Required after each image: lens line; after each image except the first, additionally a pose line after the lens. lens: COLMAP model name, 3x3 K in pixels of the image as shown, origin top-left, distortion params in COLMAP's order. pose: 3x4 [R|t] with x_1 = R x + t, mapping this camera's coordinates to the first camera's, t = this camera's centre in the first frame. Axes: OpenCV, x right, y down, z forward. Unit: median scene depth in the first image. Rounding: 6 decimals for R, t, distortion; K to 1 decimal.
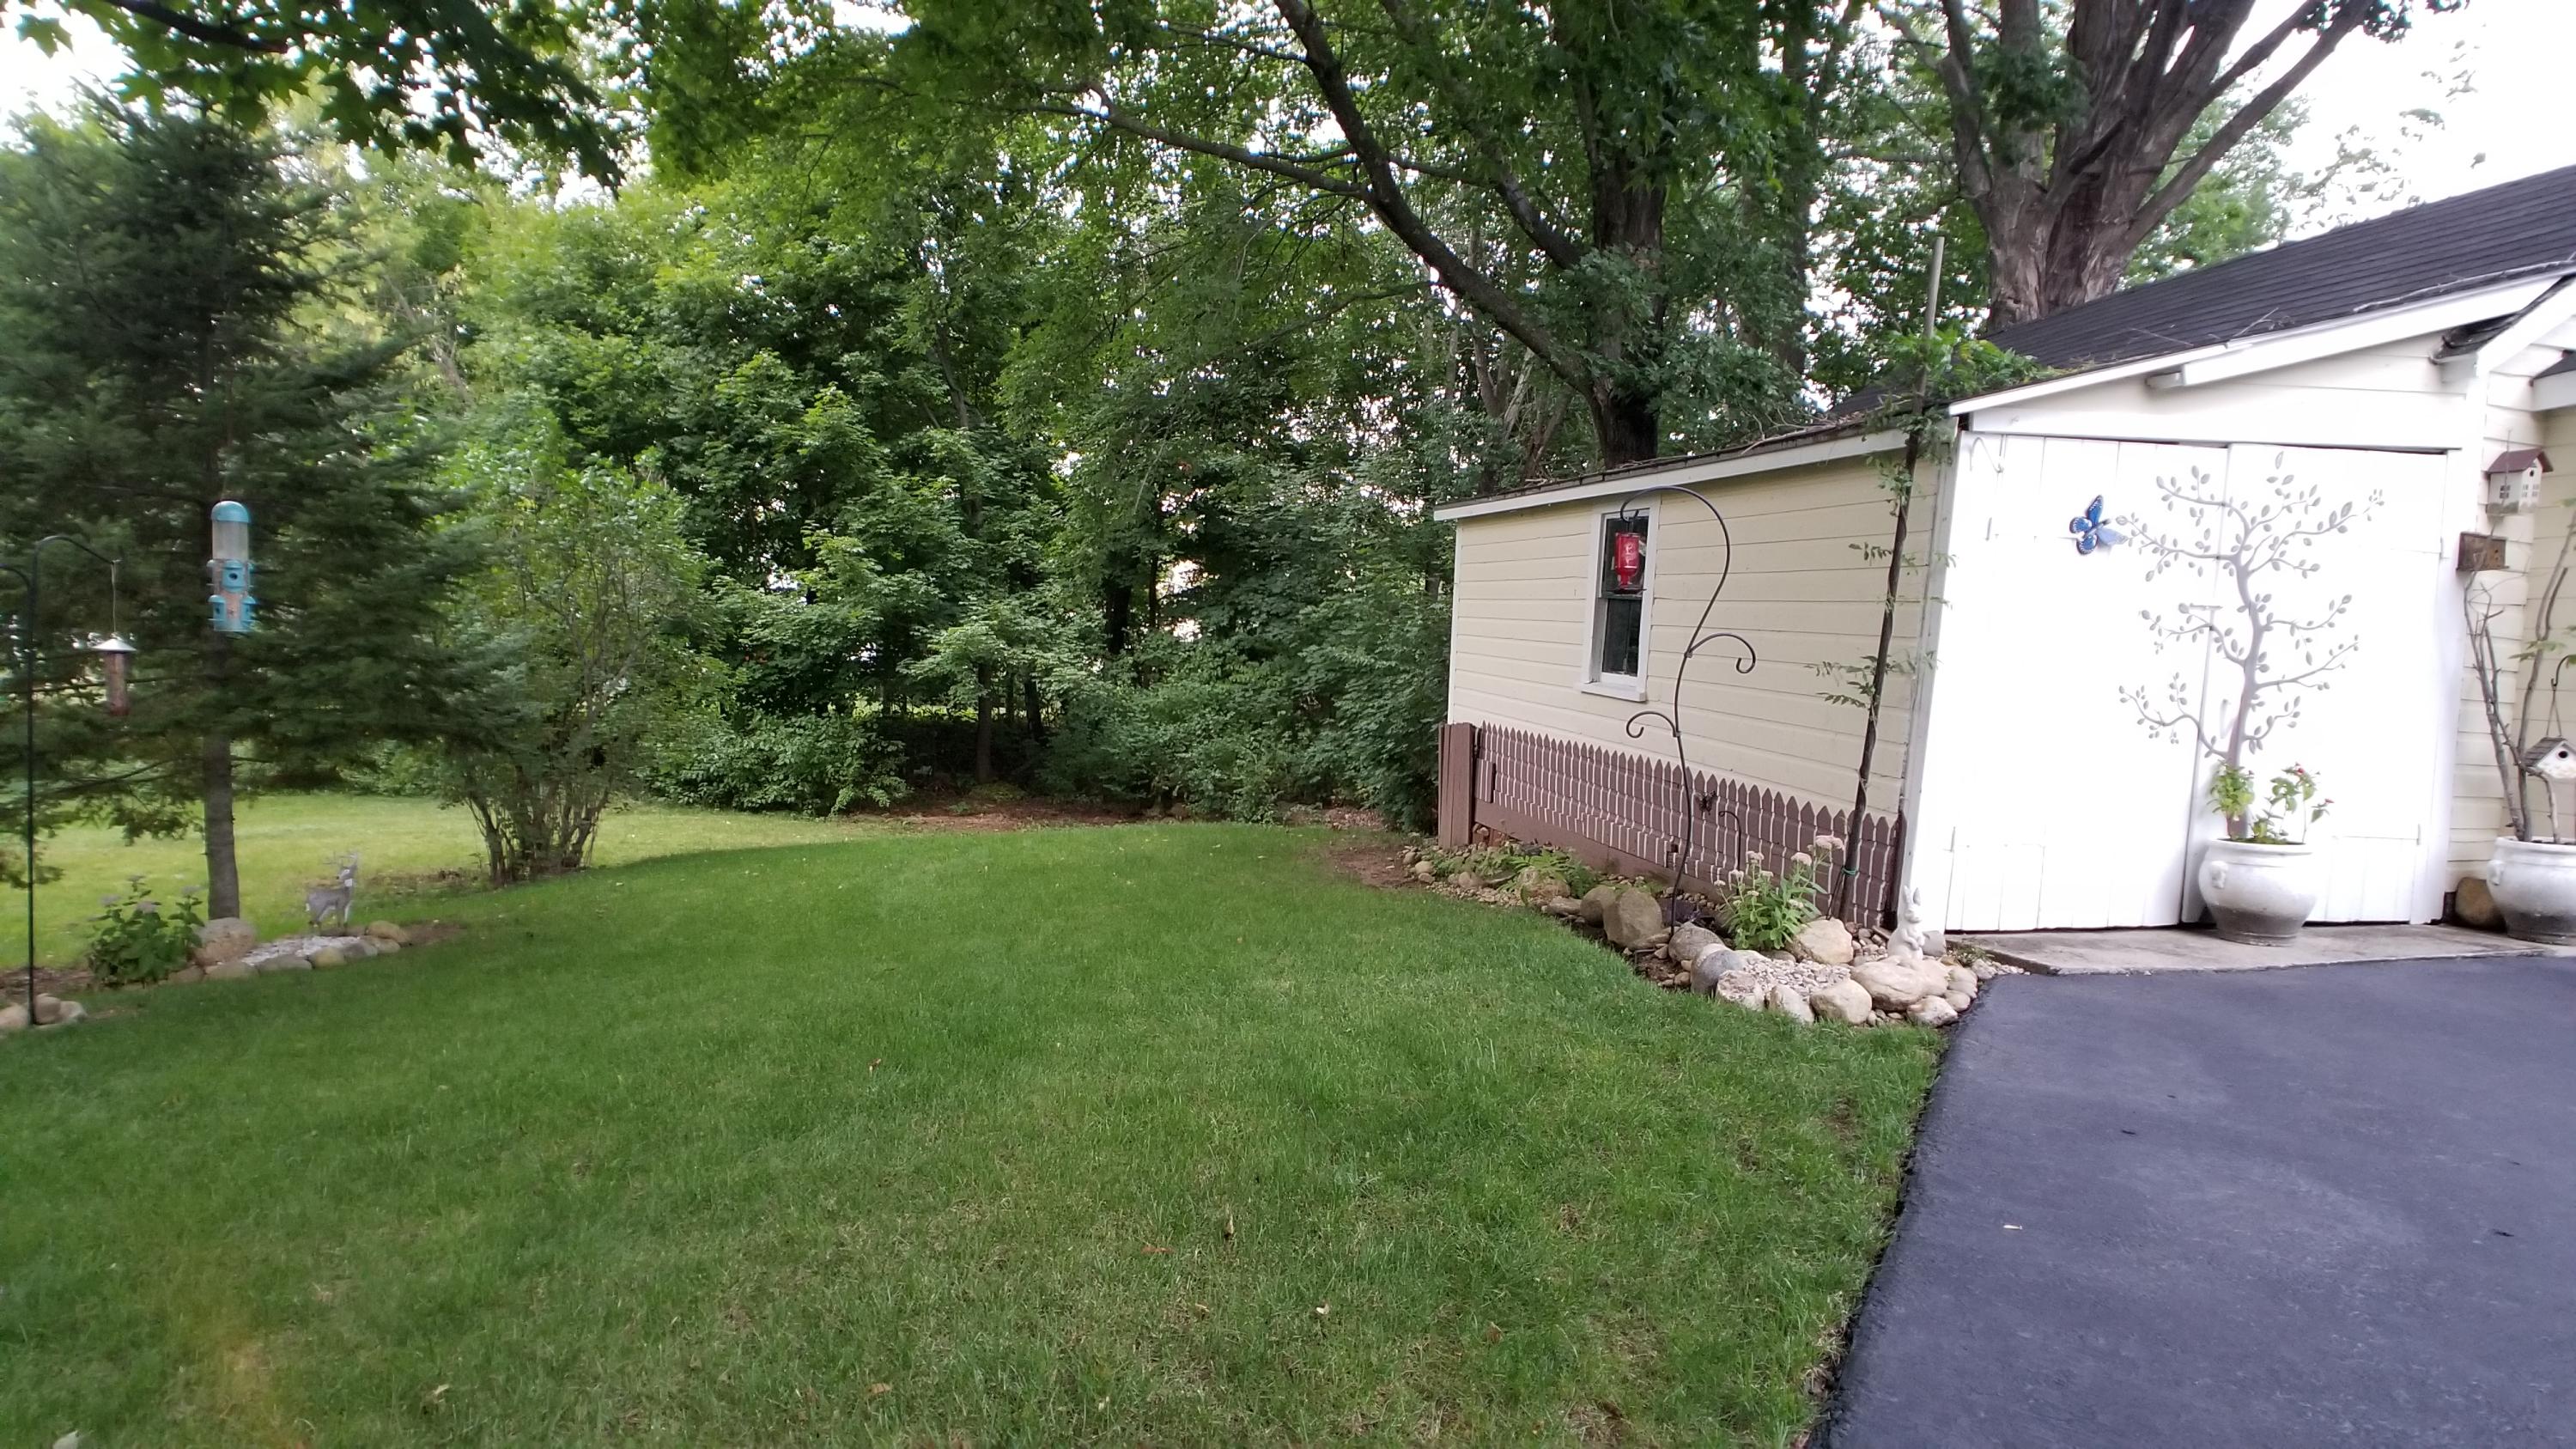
lens RADIAL K [[1297.3, 0, 1246.0], [0, 1297.3, 715.8], [0, 0, 1]] dist [-0.016985, -0.000619]
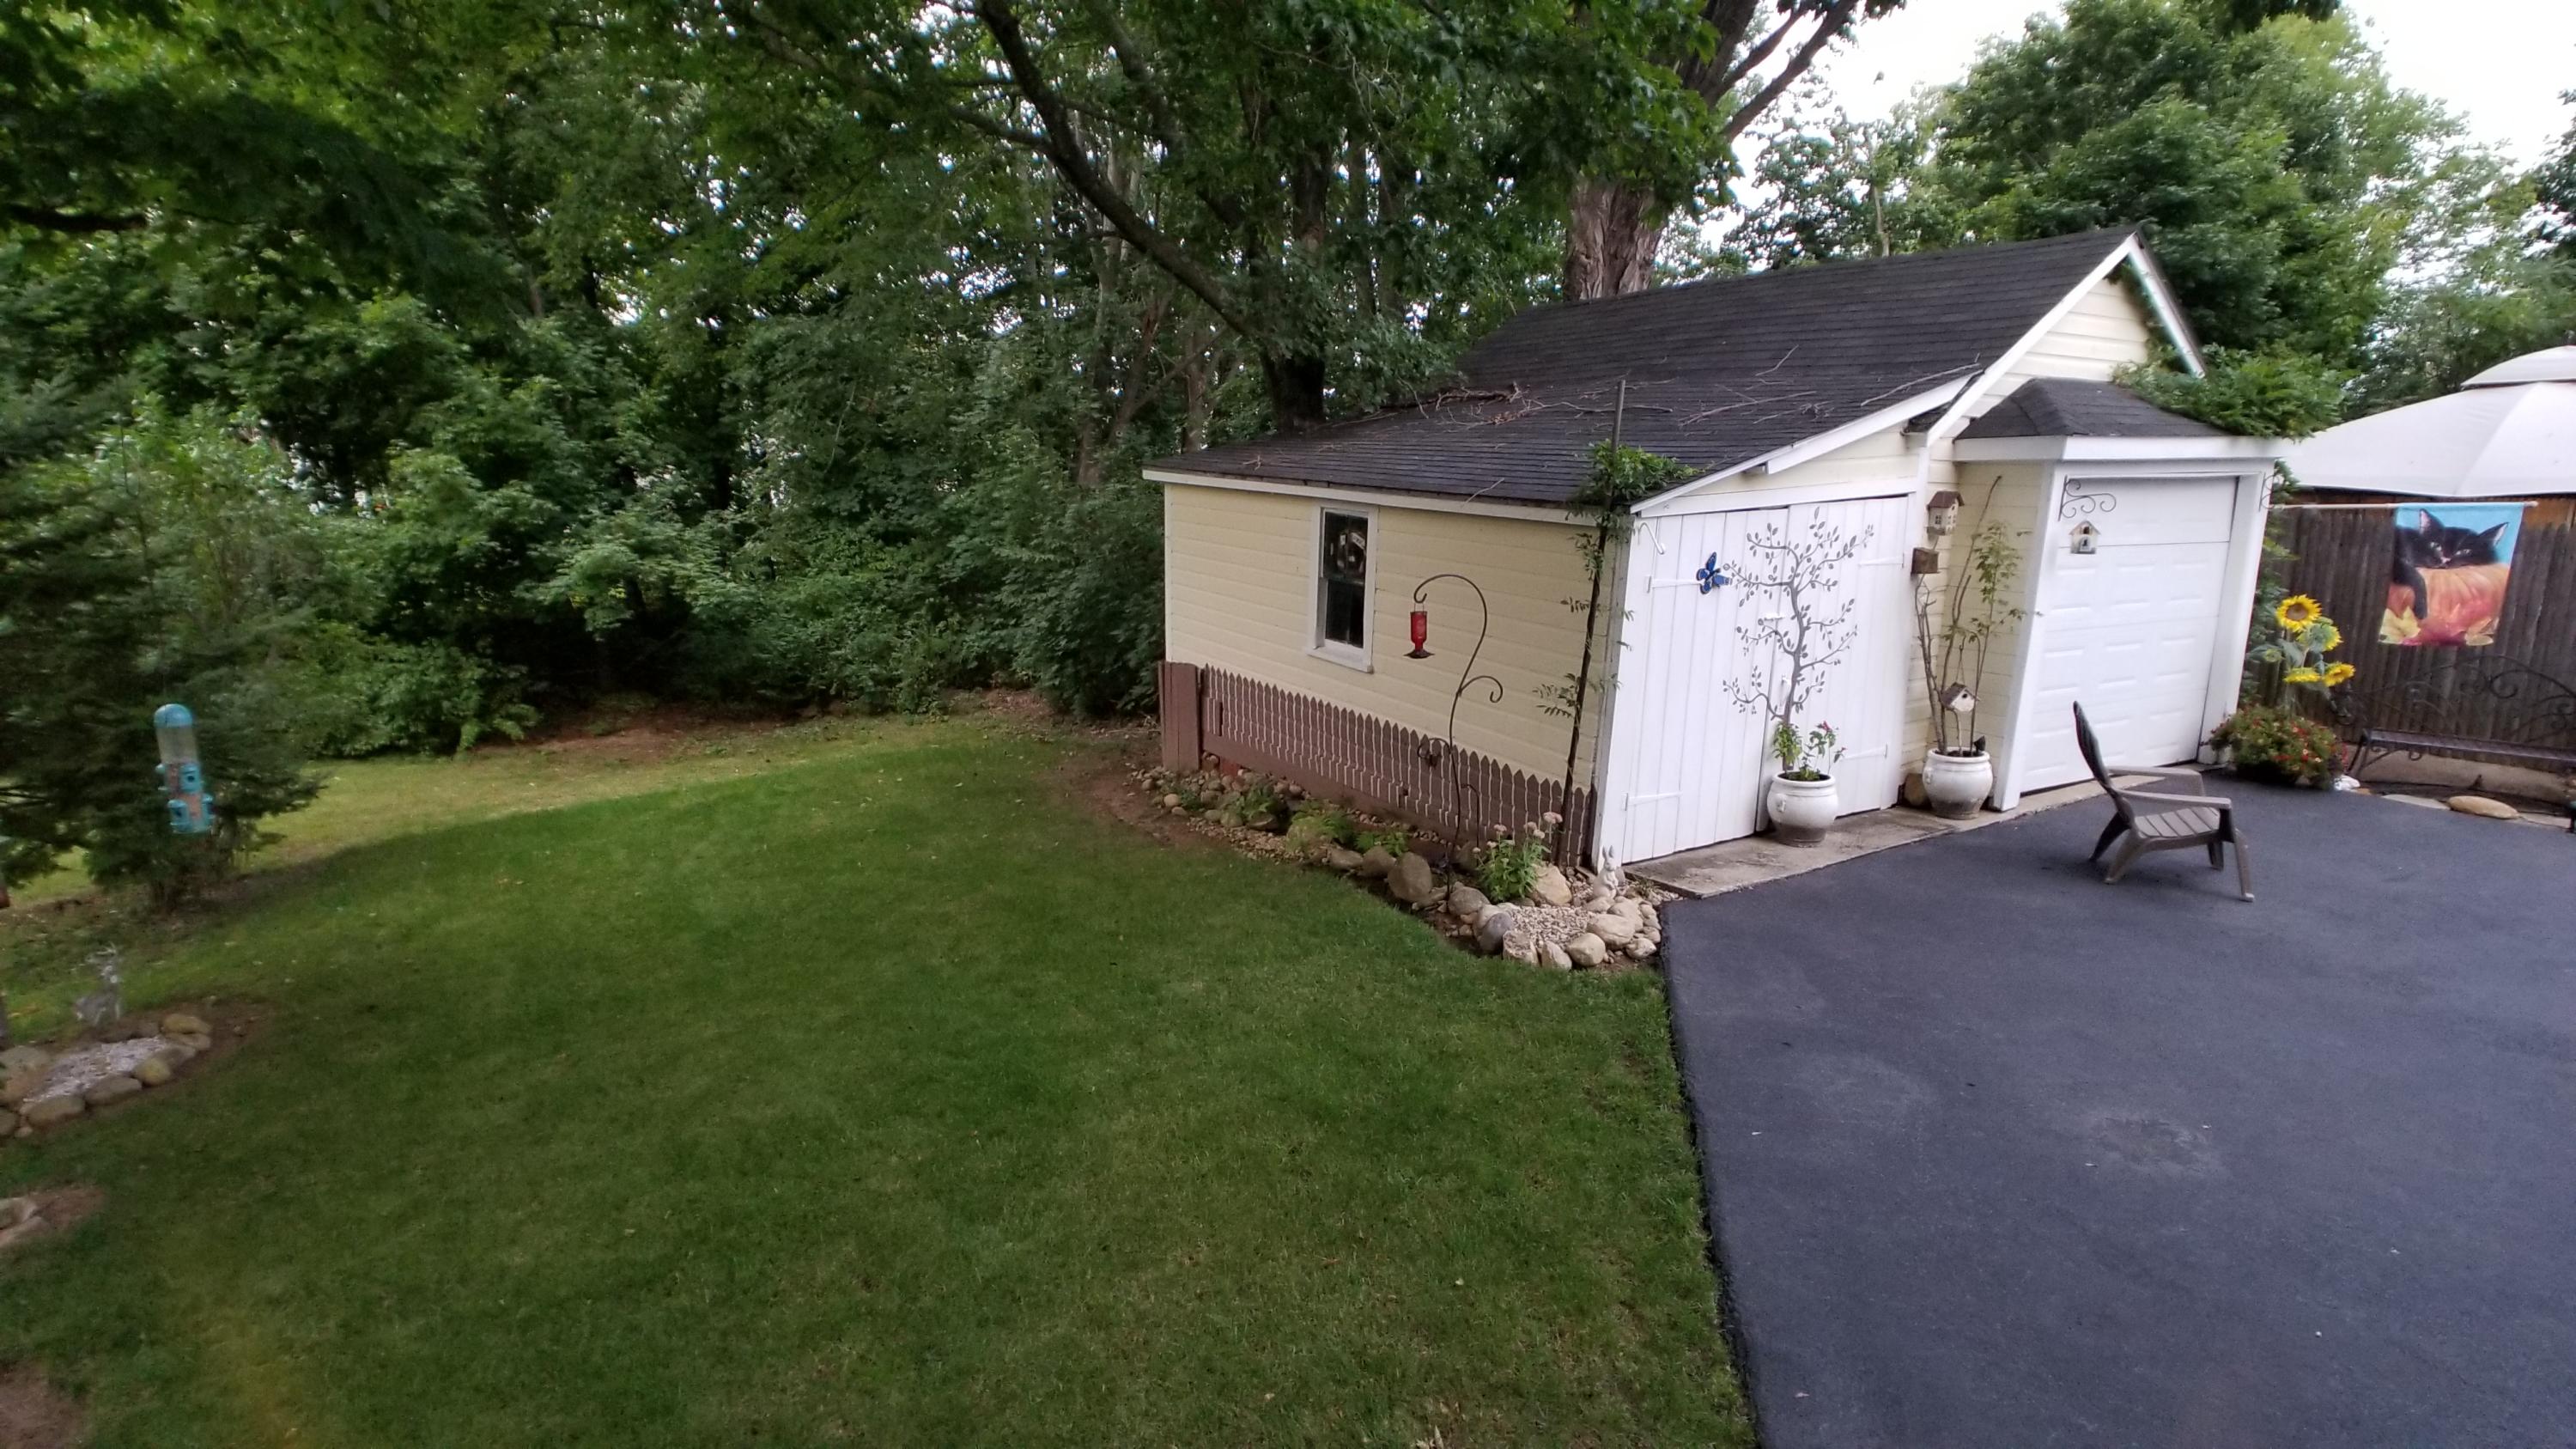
lens RADIAL K [[1295.6, 0, 1256.9], [0, 1295.6, 714.7], [0, 0, 1]] dist [-0.021475, -0.000520]
pose [[0.942760, -0.098754, 0.318514, -0.256657], [0.052632, 0.987237, 0.150307, -0.216532], [-0.329292, -0.124939, 0.935926, -0.167268]]
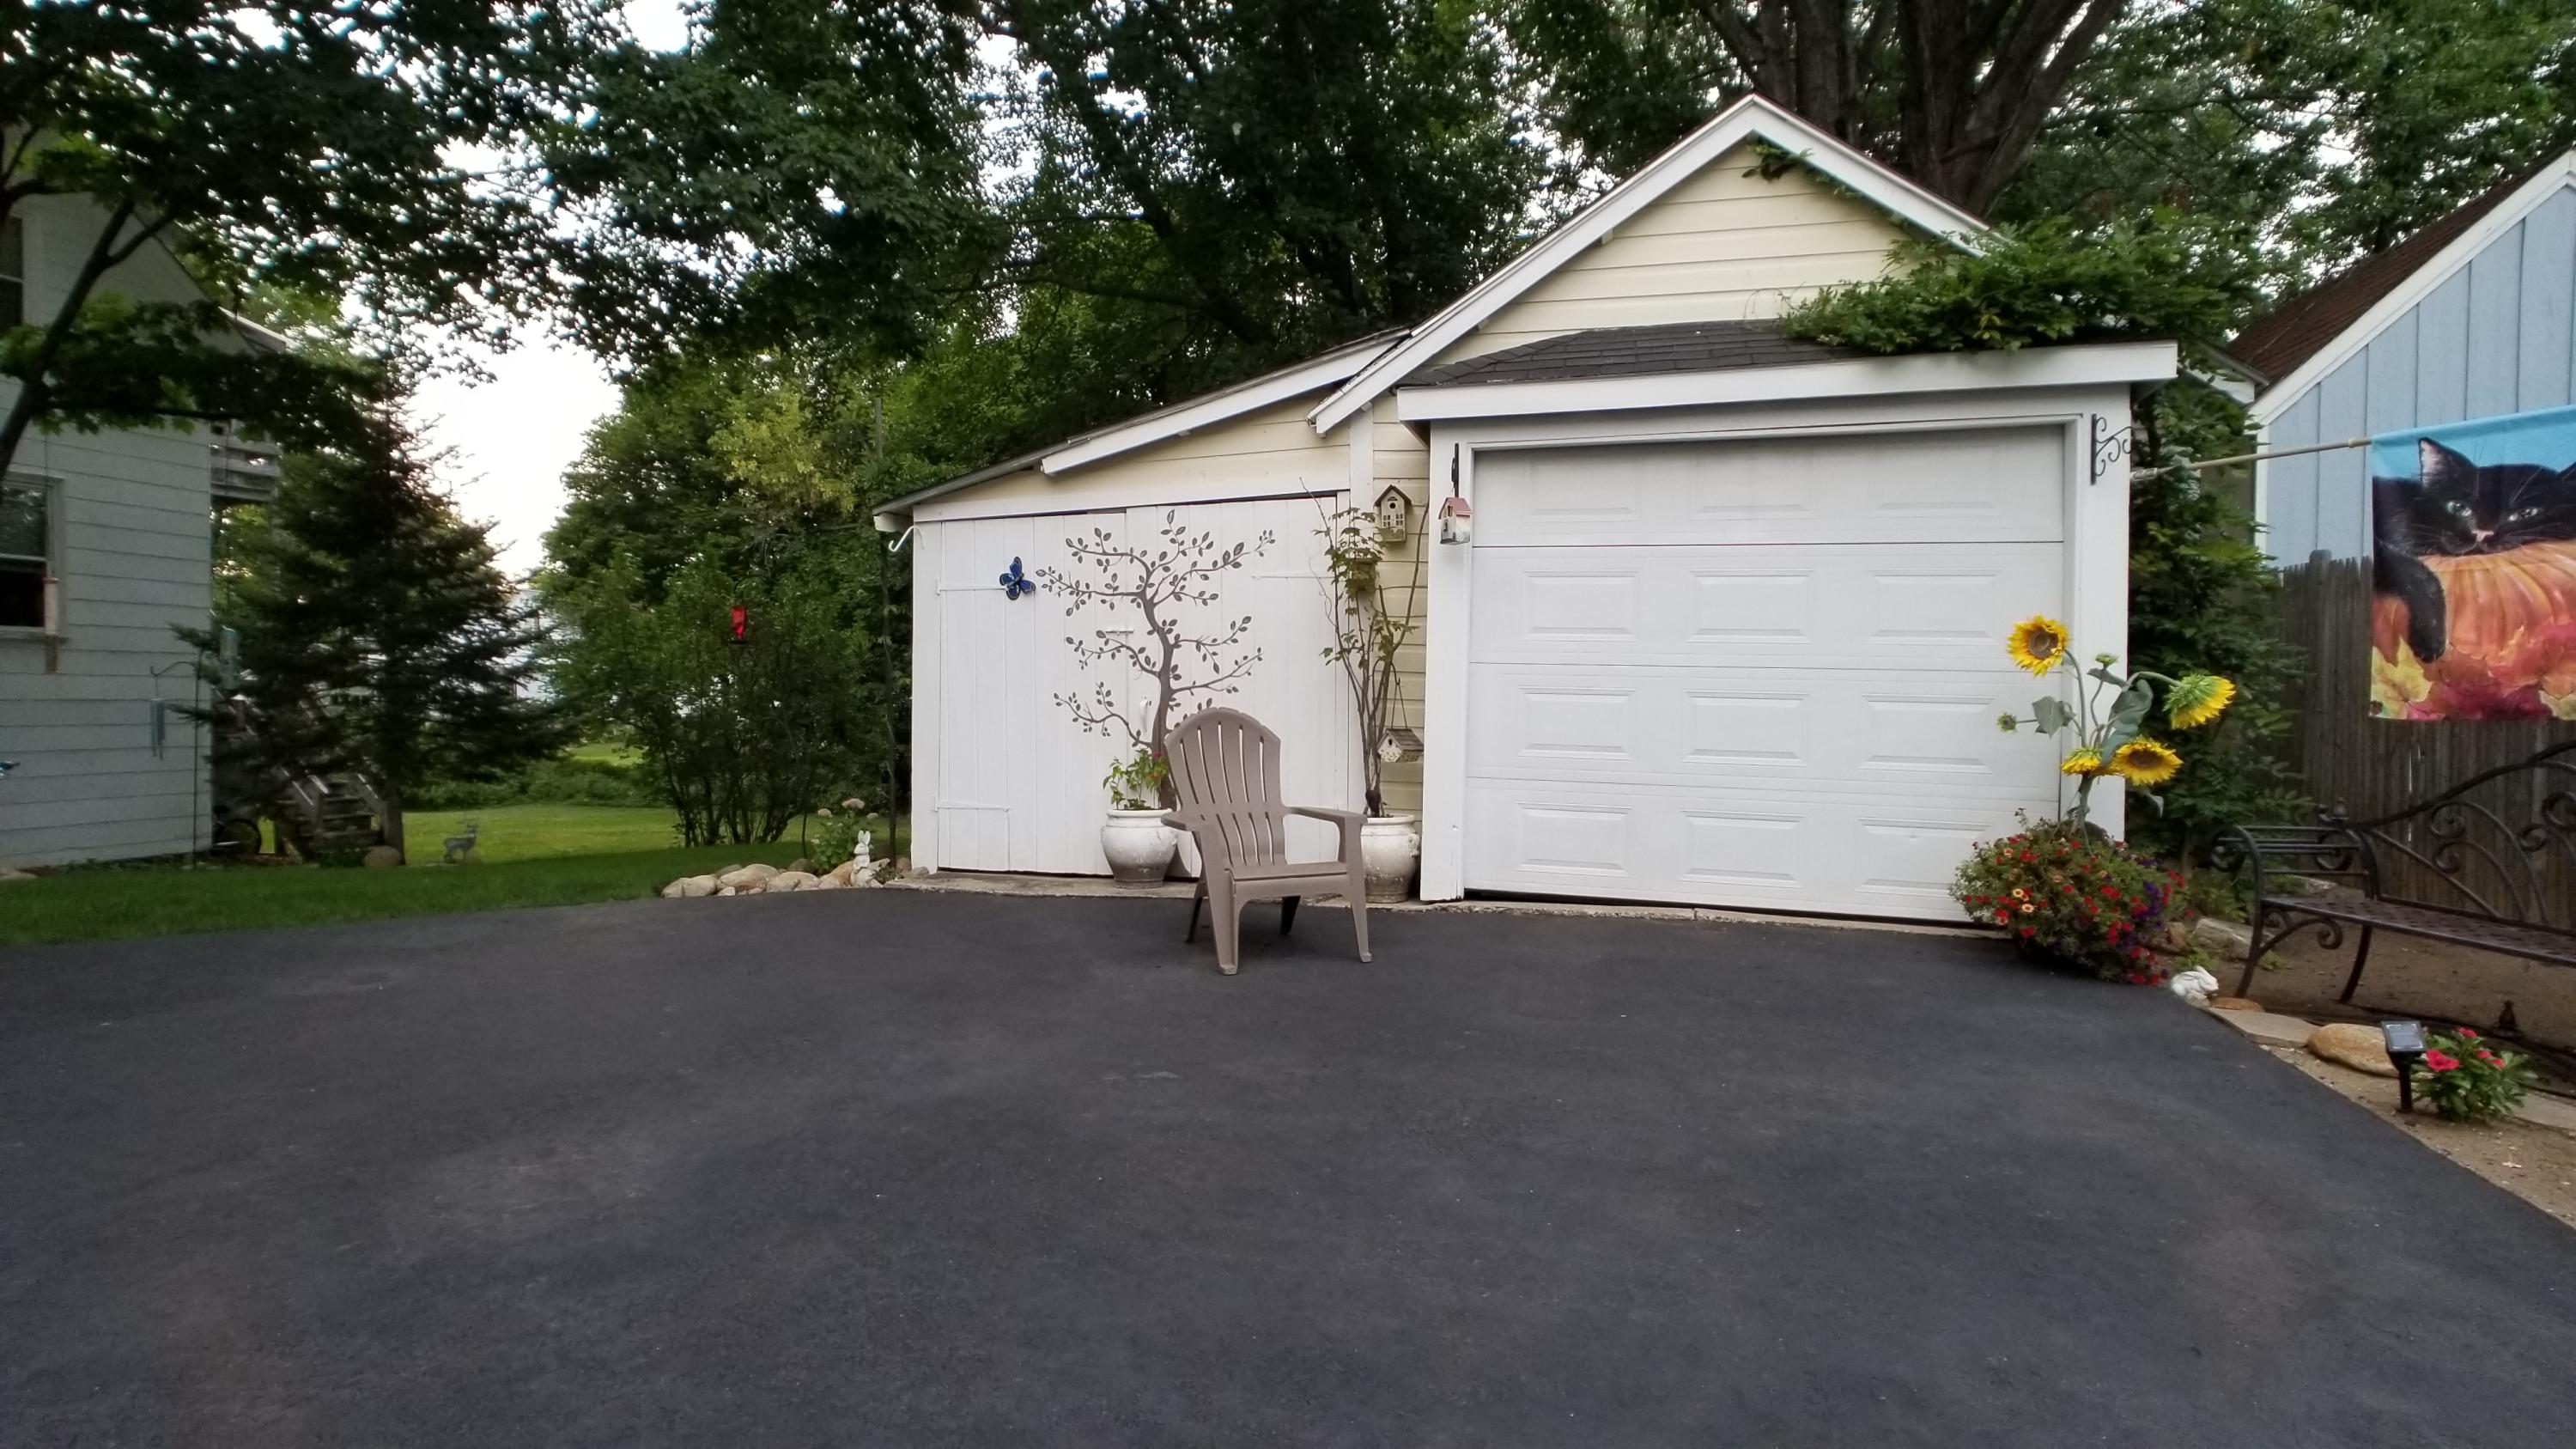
lens RADIAL K [[1295.6, 0, 1256.9], [0, 1295.6, 714.7], [0, 0, 1]] dist [-0.021475, -0.000520]
pose [[0.895320, -0.017176, -0.445093, 1.400358], [-0.002376, 0.999058, -0.043333, 0.055070], [0.445418, 0.039855, 0.894435, -0.120257]]
